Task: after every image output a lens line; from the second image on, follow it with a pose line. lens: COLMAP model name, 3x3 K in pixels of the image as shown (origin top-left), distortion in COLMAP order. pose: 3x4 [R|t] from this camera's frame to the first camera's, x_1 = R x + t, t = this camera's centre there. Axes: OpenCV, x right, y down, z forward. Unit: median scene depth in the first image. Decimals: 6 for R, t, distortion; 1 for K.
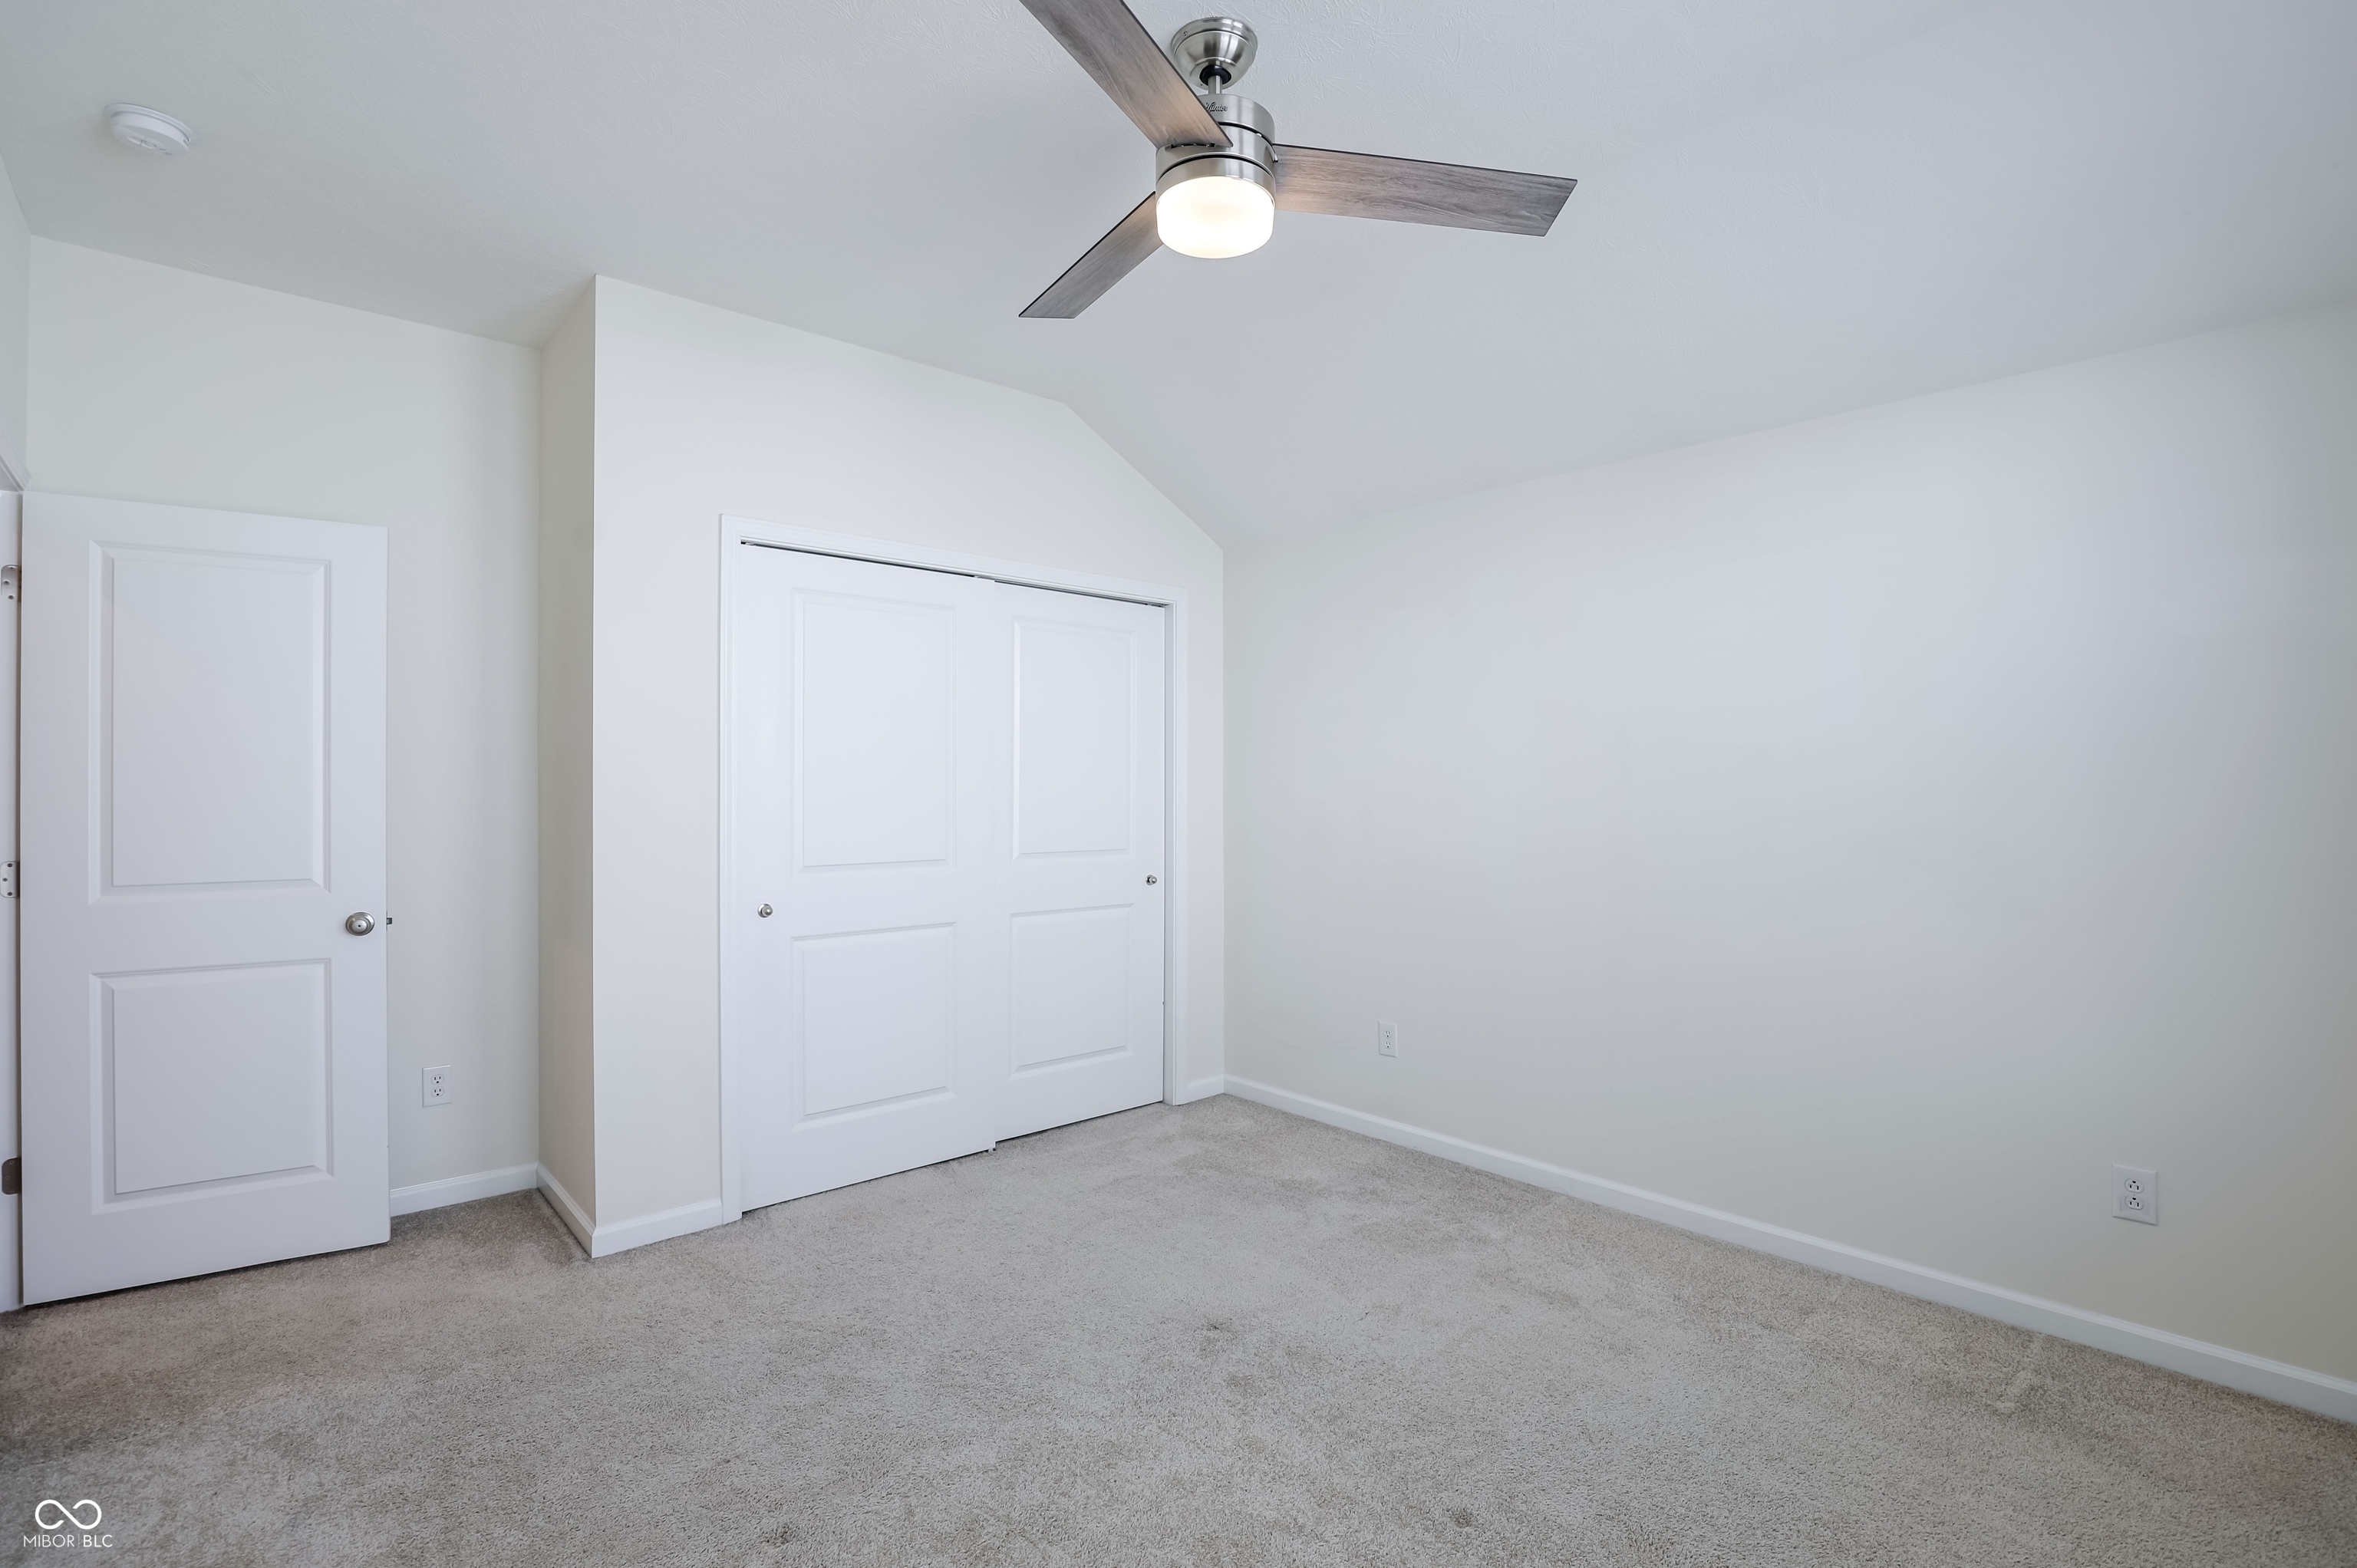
lens RADIAL K [[1099.6, 0, 1156.1], [0, 1099.6, 805.6], [0, 0, 1]] dist [-0.028707, 0.001523]
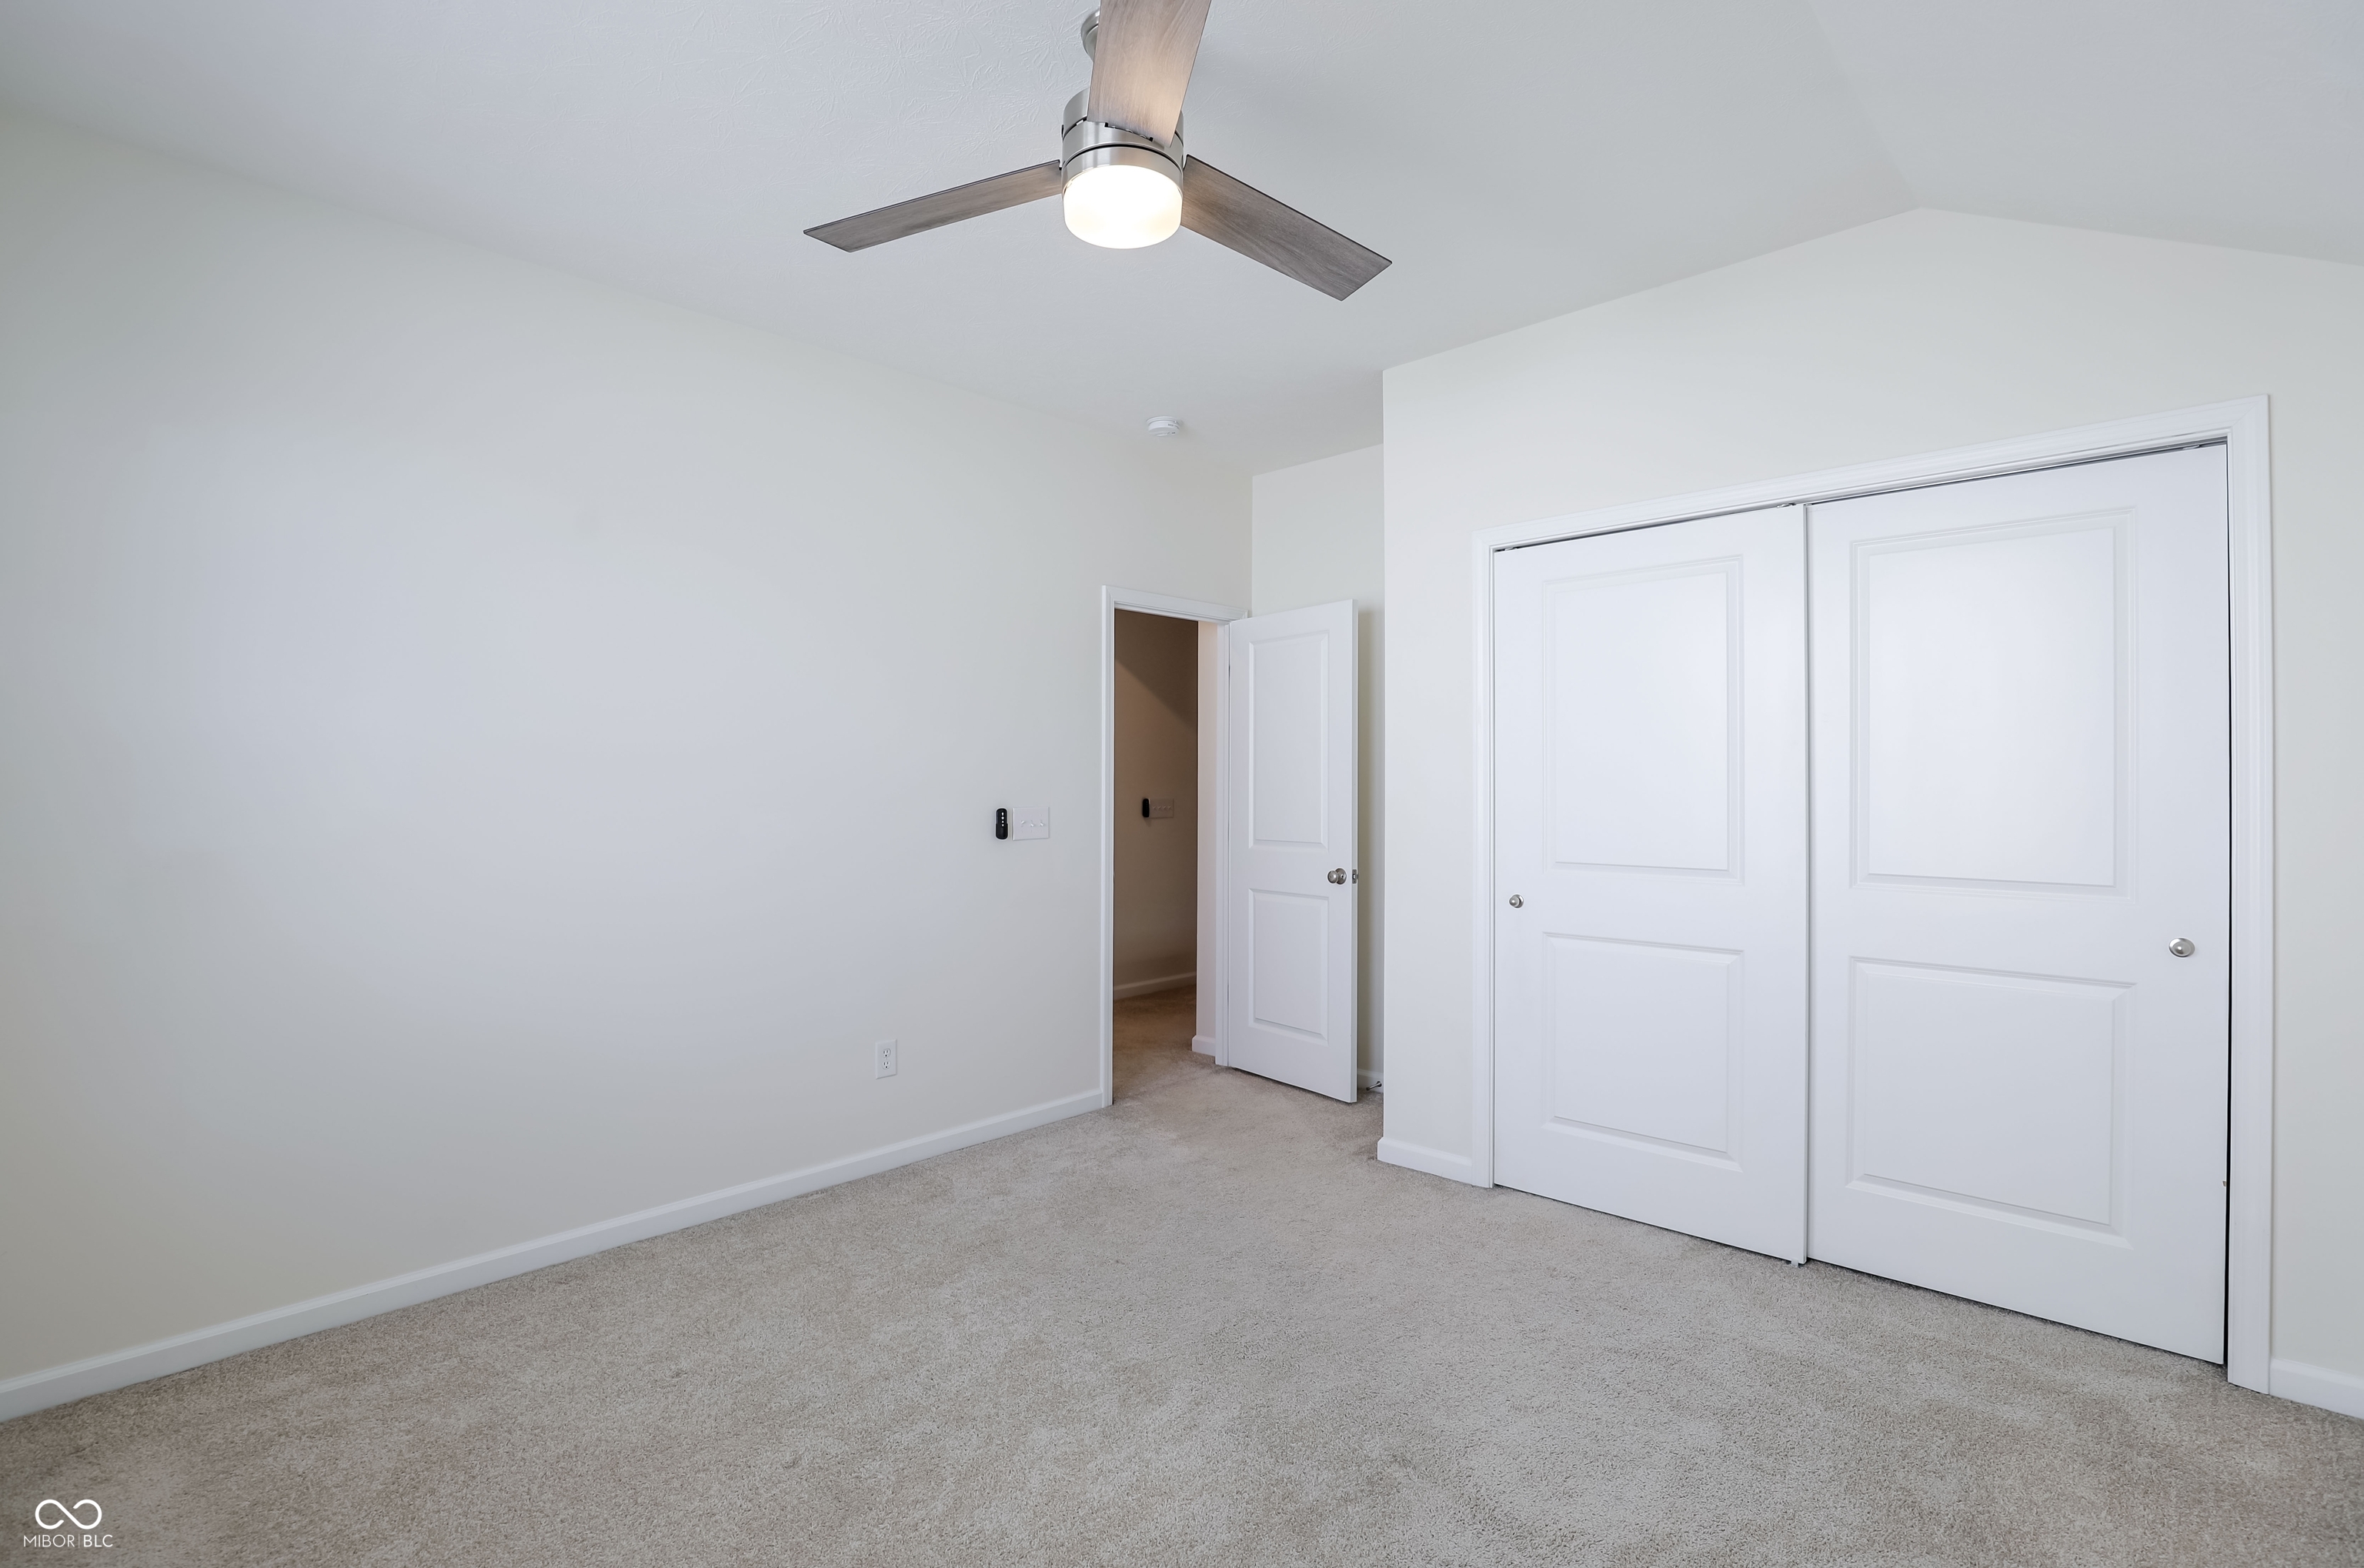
lens RADIAL K [[1091.9, 0, 1182.0], [0, 1091.9, 784.0], [0, 0, 1]] dist [-0.036009, 0.007049]
pose [[0.082785, 0.000797, -0.996567, 0.611866], [-0.012405, 0.999923, -0.000230, -0.009772], [0.996490, 0.012381, 0.082789, 0.579280]]
